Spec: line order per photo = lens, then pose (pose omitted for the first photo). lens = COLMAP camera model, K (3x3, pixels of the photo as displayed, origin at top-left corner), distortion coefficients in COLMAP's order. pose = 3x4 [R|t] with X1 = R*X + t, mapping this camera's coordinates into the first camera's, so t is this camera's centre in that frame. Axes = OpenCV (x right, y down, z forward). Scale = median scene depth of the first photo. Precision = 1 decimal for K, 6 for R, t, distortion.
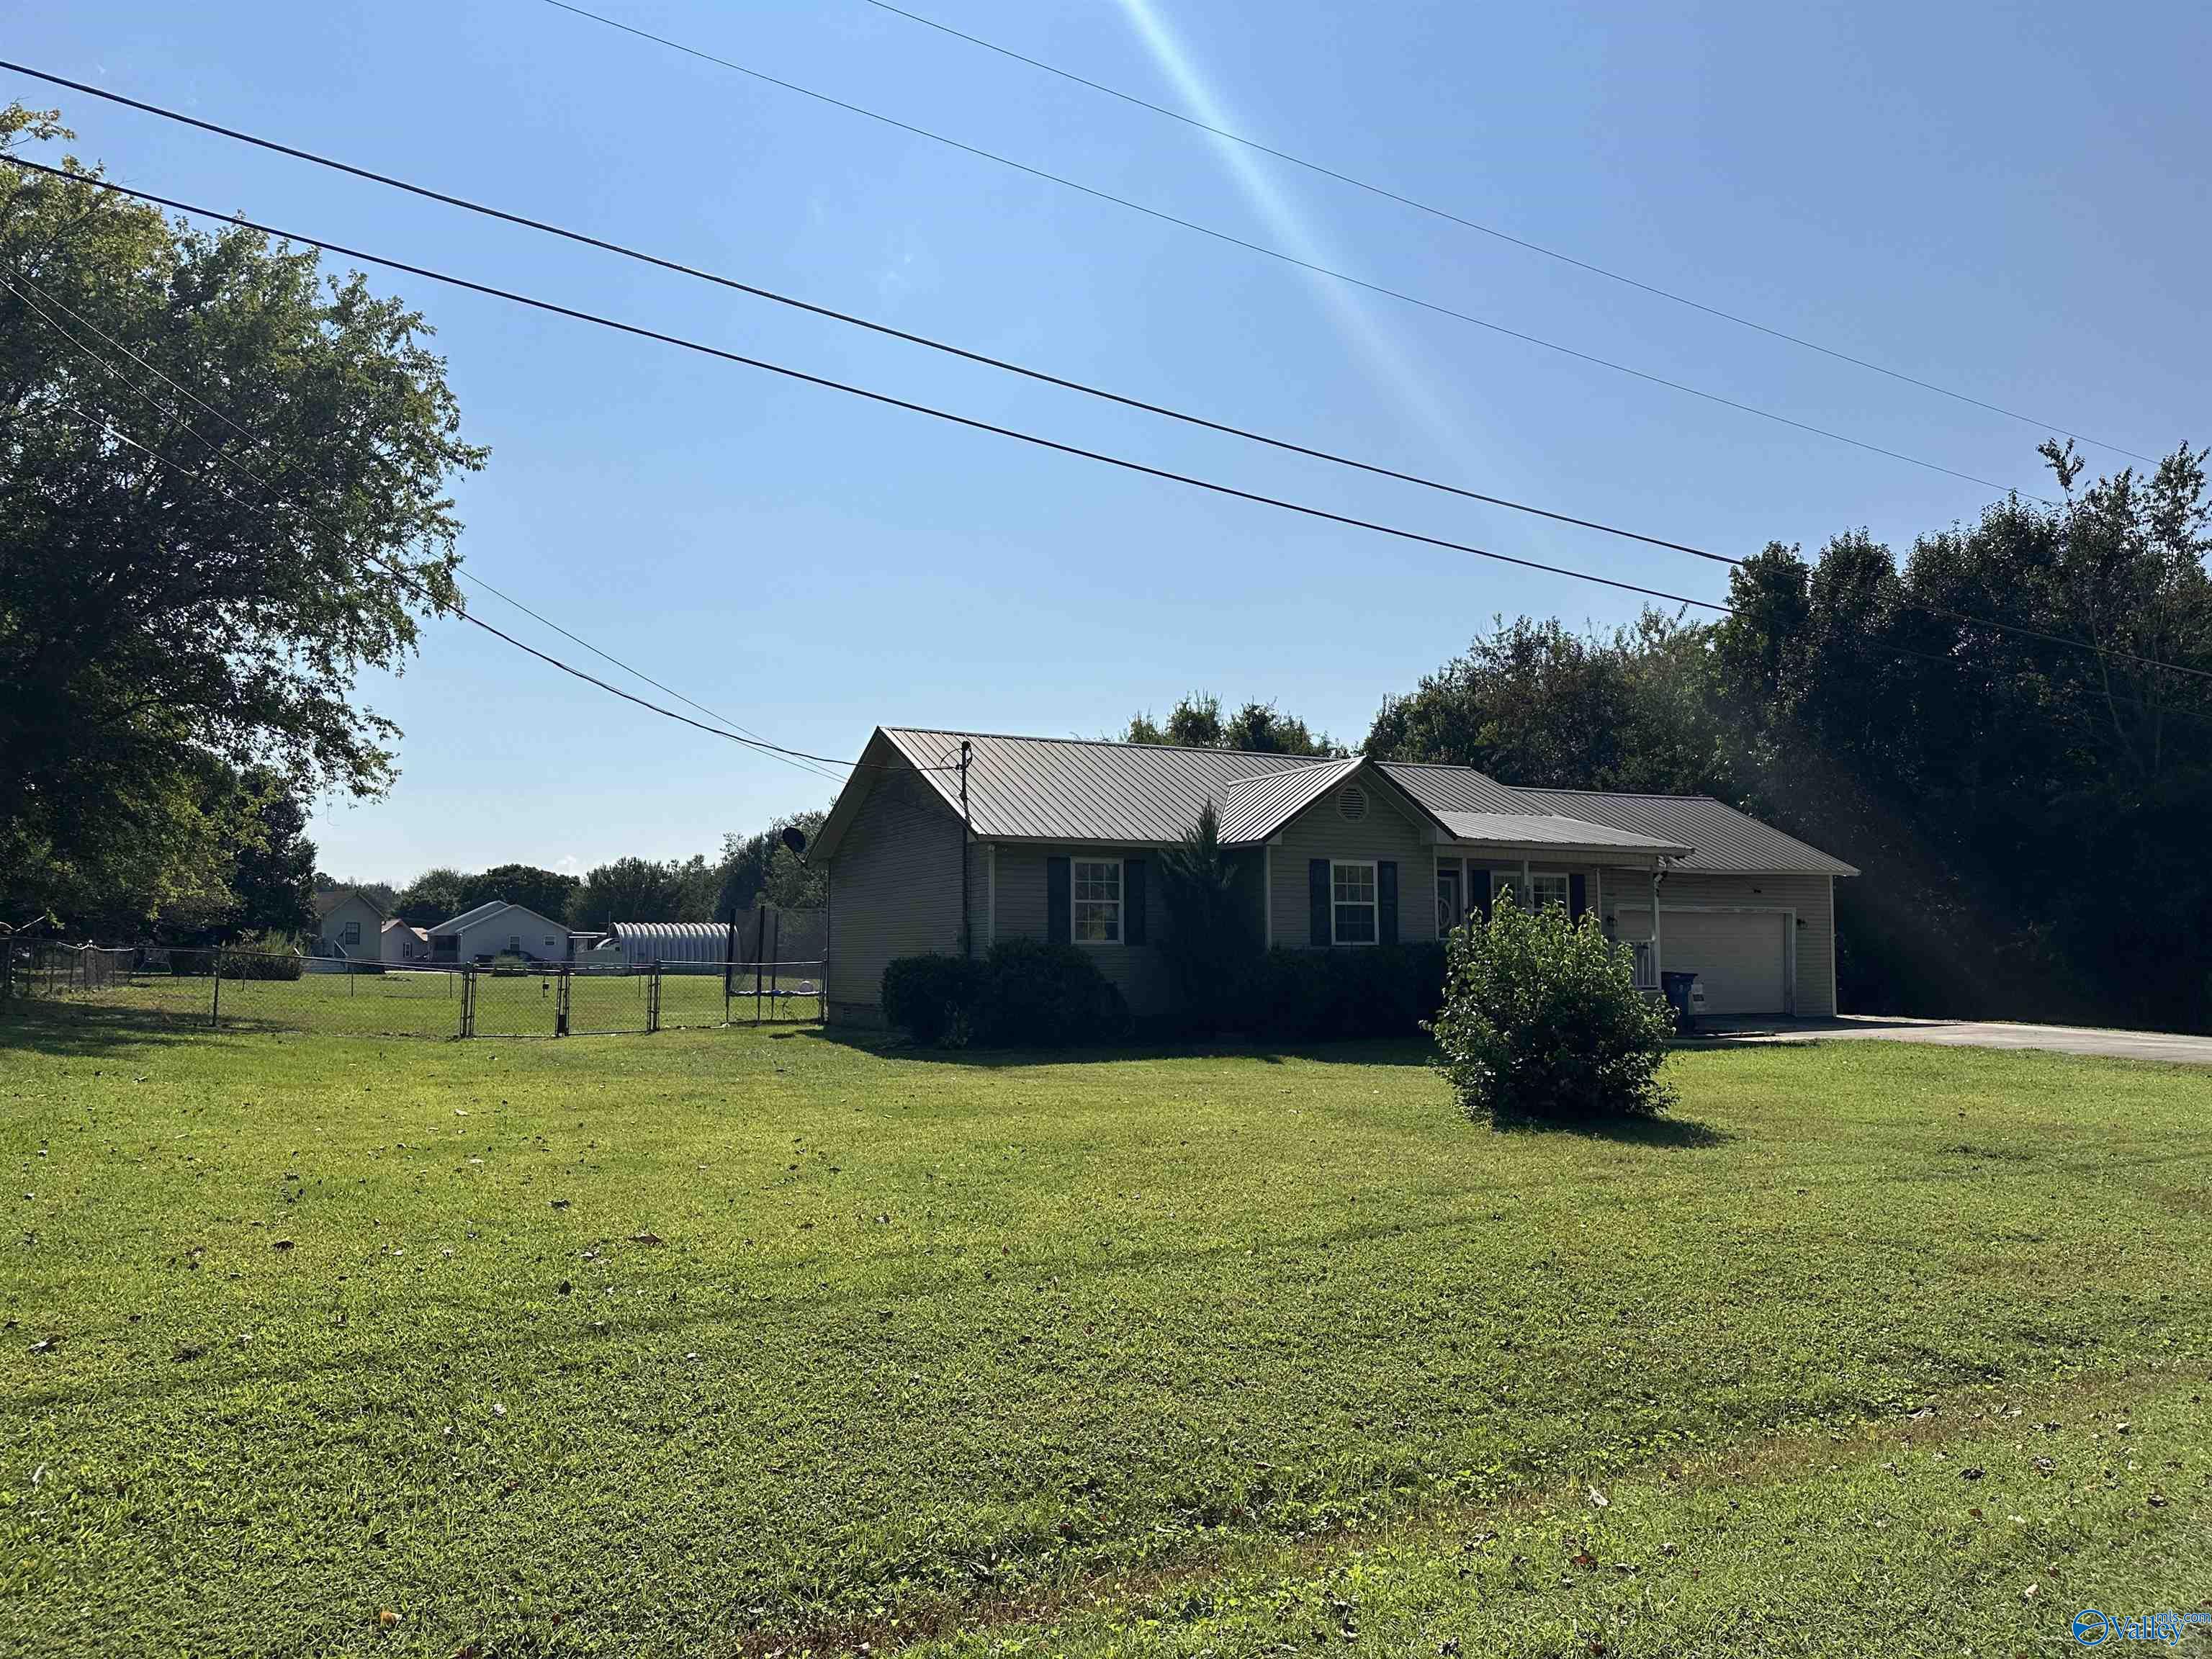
lens RADIAL K [[1527.0, 0, 1100.2], [0, 1527.0, 831.0], [0, 0, 1]] dist [0.070850, -0.059566]
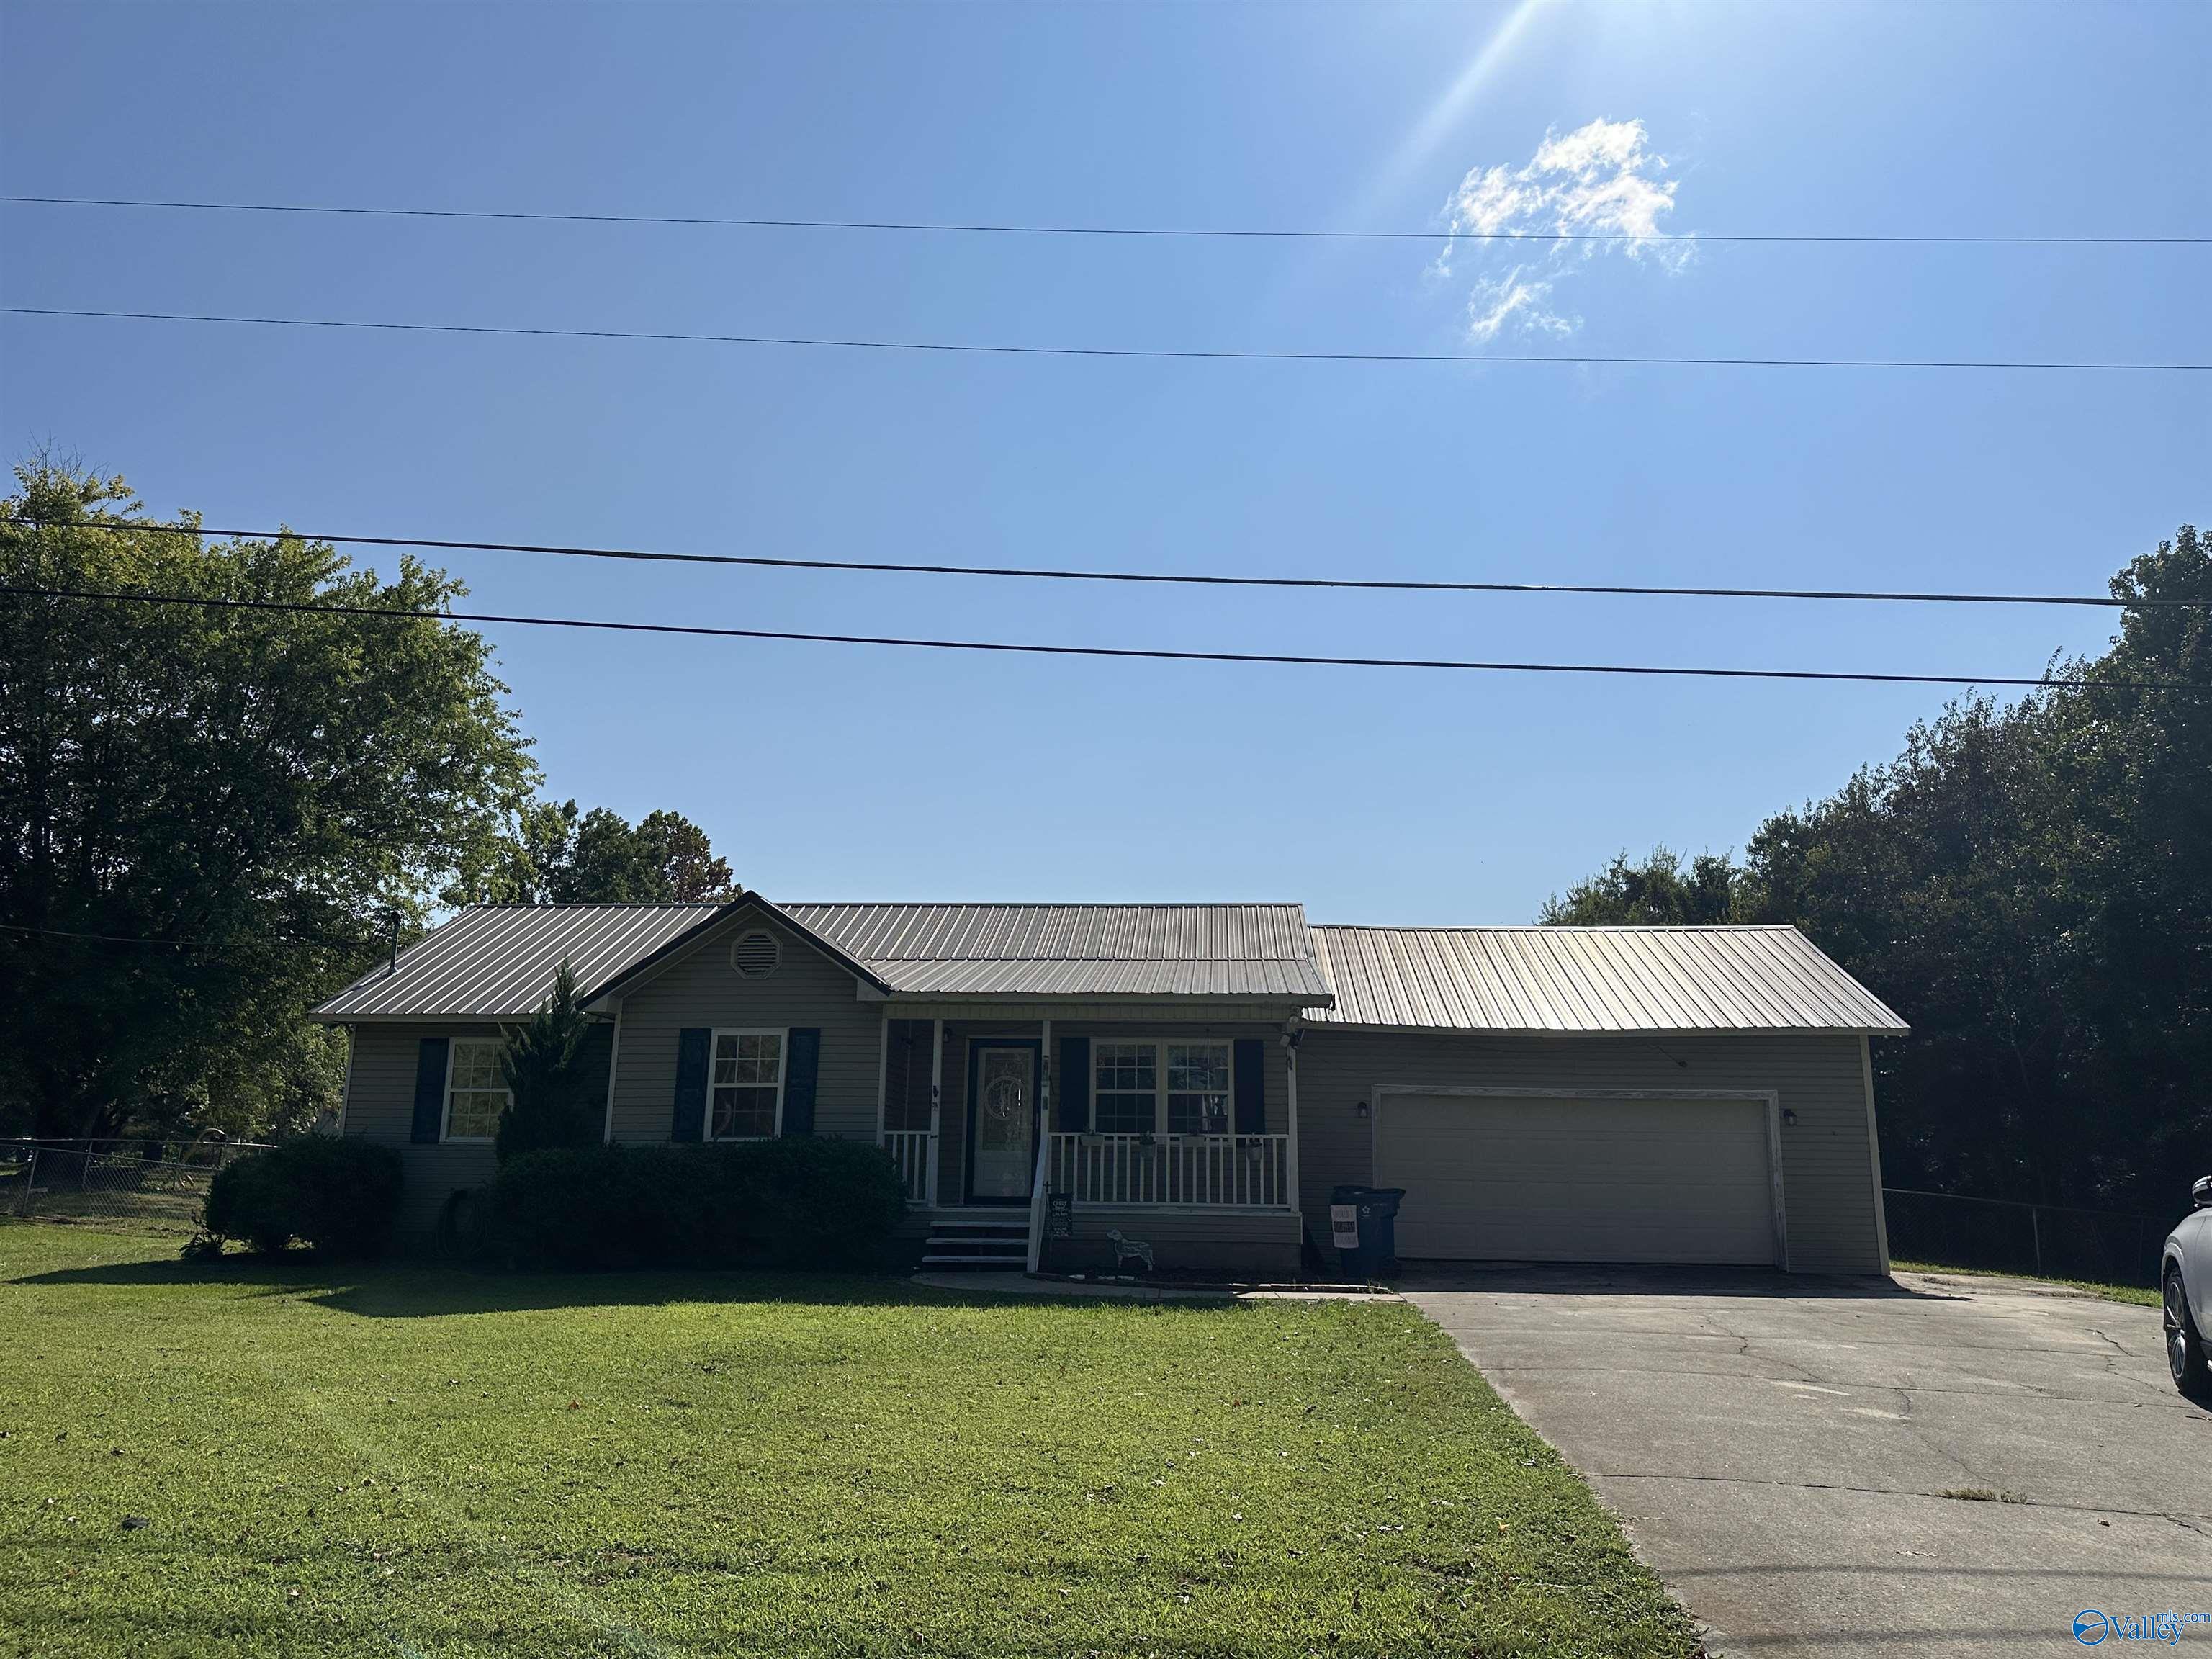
lens RADIAL K [[1527.0, 0, 1129.0], [0, 1527.0, 845.9], [0, 0, 1]] dist [0.070850, -0.059566]
pose [[0.840419, -0.101630, -0.532322, 0.719347], [0.030855, 0.989639, -0.140226, 0.041220], [0.541057, 0.101424, 0.834847, 0.452559]]
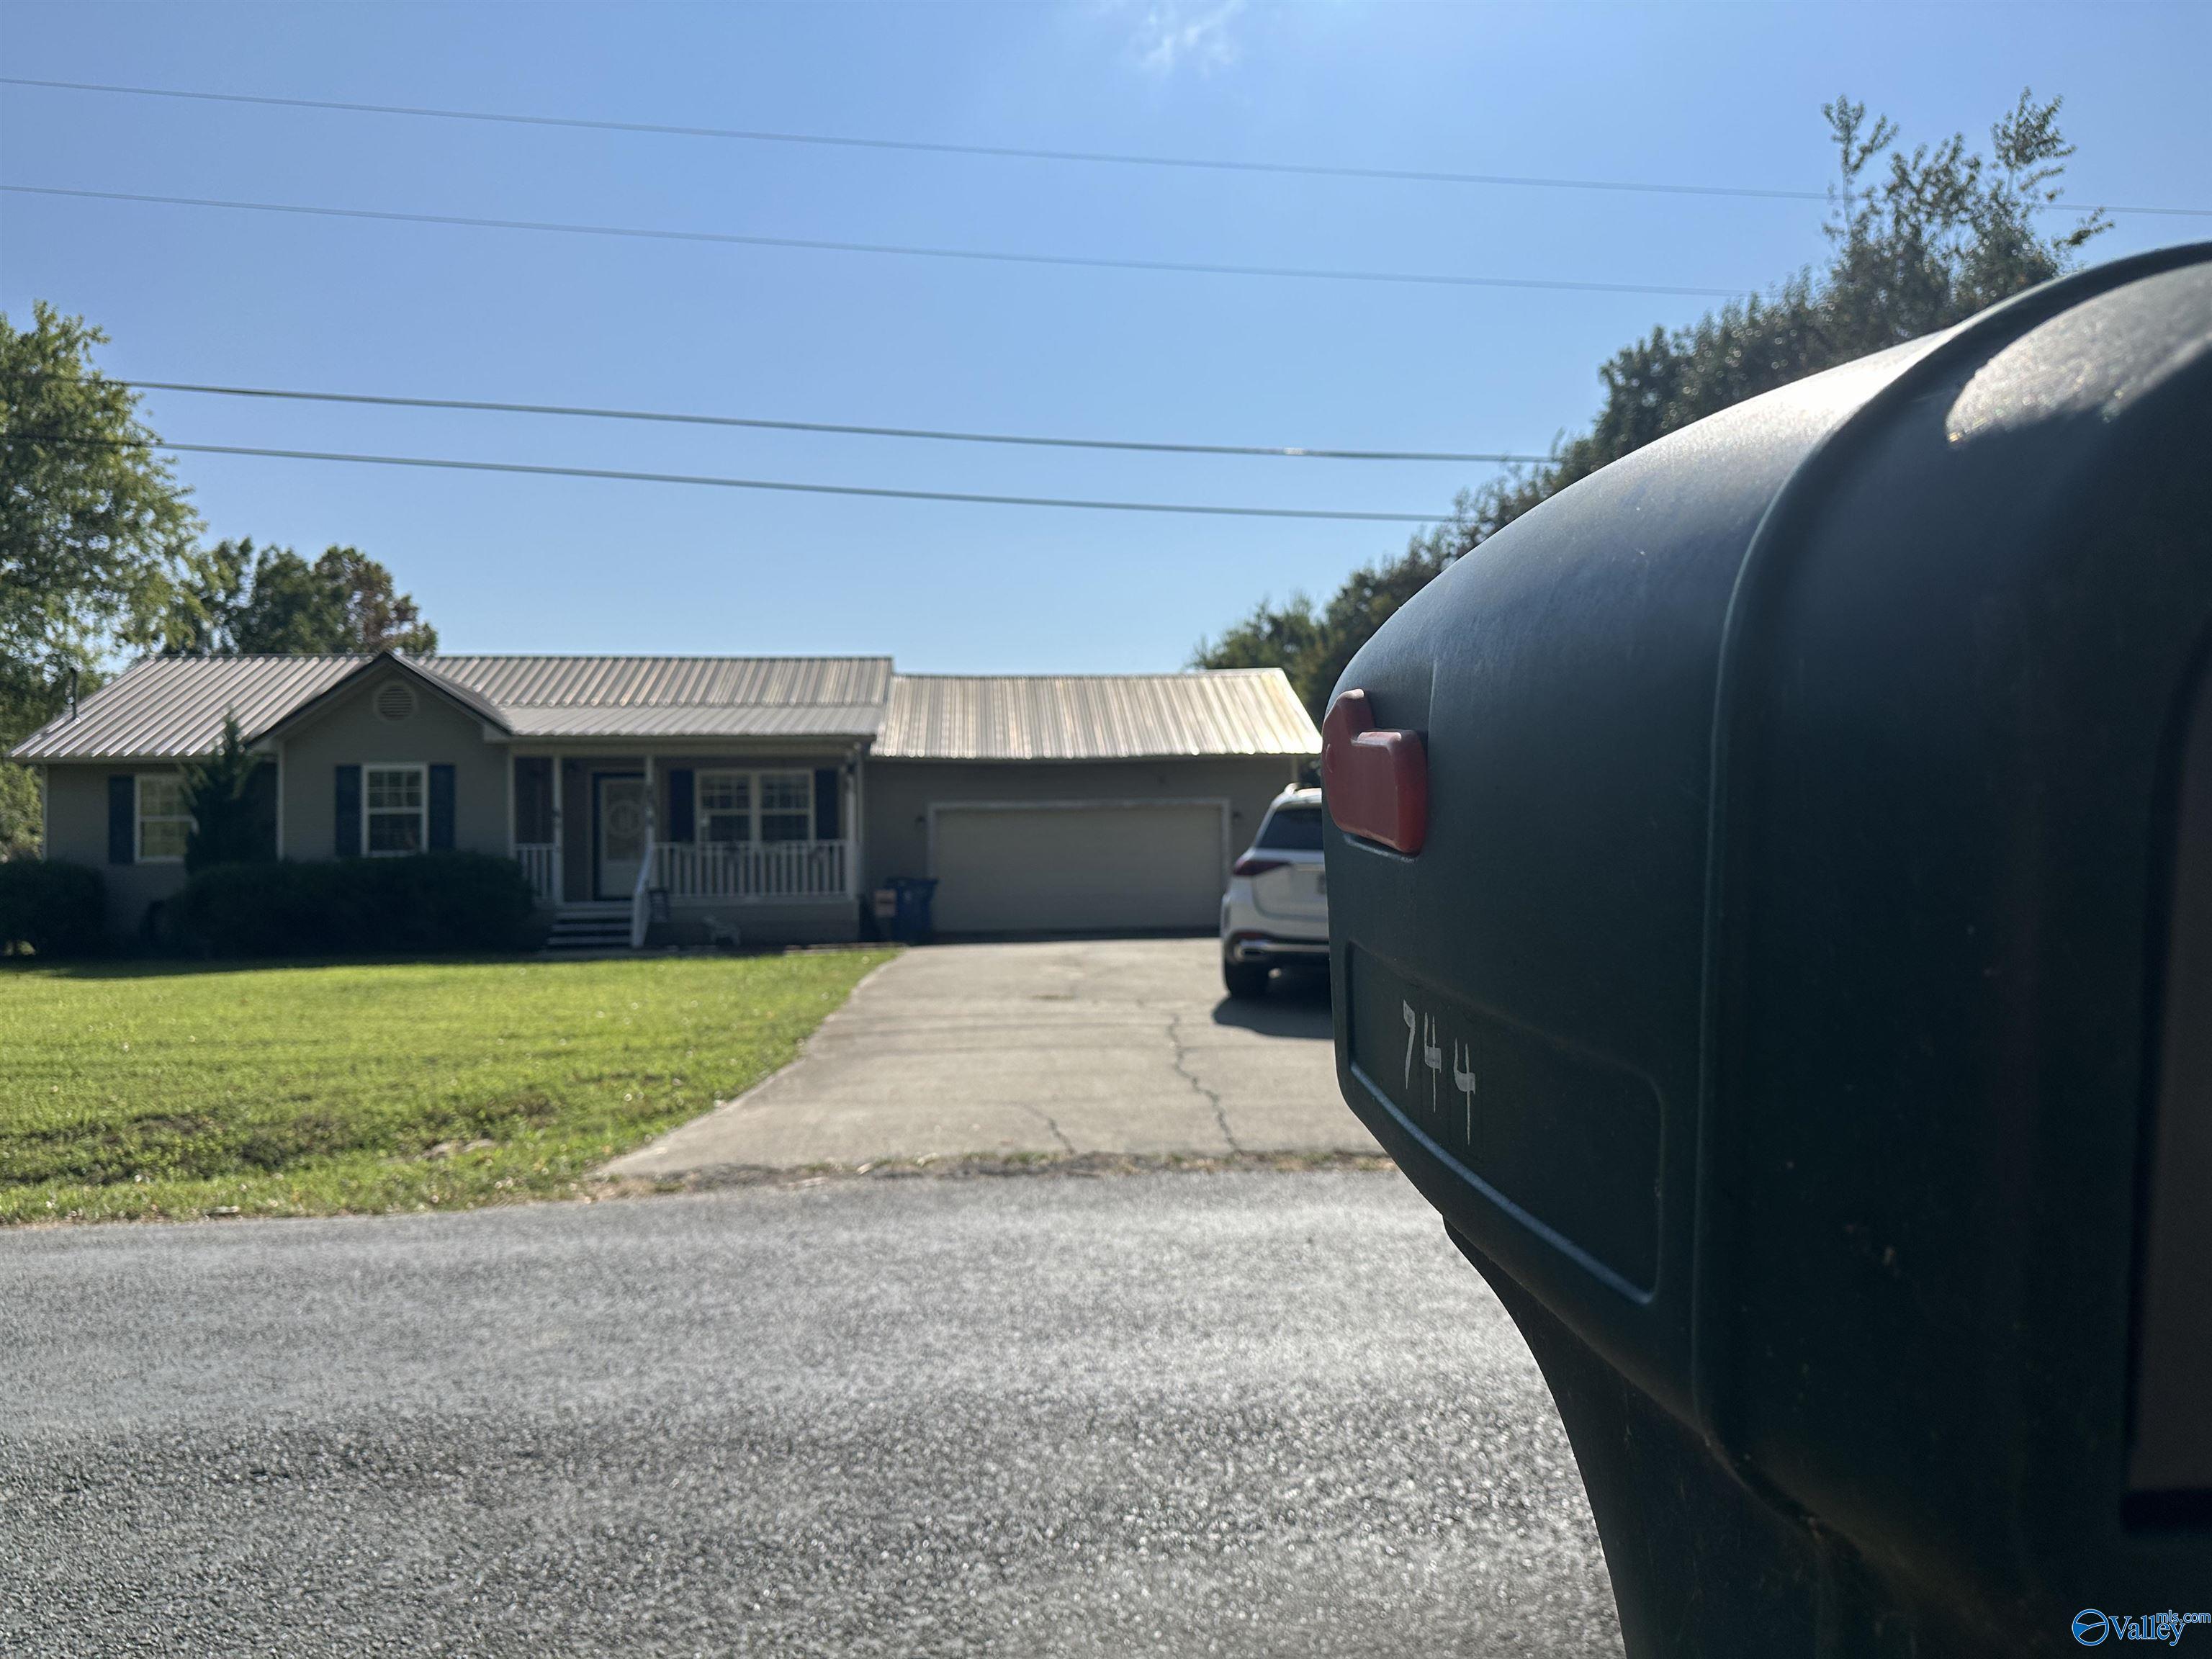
lens RADIAL K [[1527.0, 0, 1080.5], [0, 1527.0, 835.6], [0, 0, 1]] dist [0.070850, -0.059566]
pose [[0.903707, -0.029172, -0.427156, 0.915489], [0.047944, 0.998296, 0.033255, 0.049455], [0.425458, -0.050532, 0.903566, 0.327035]]
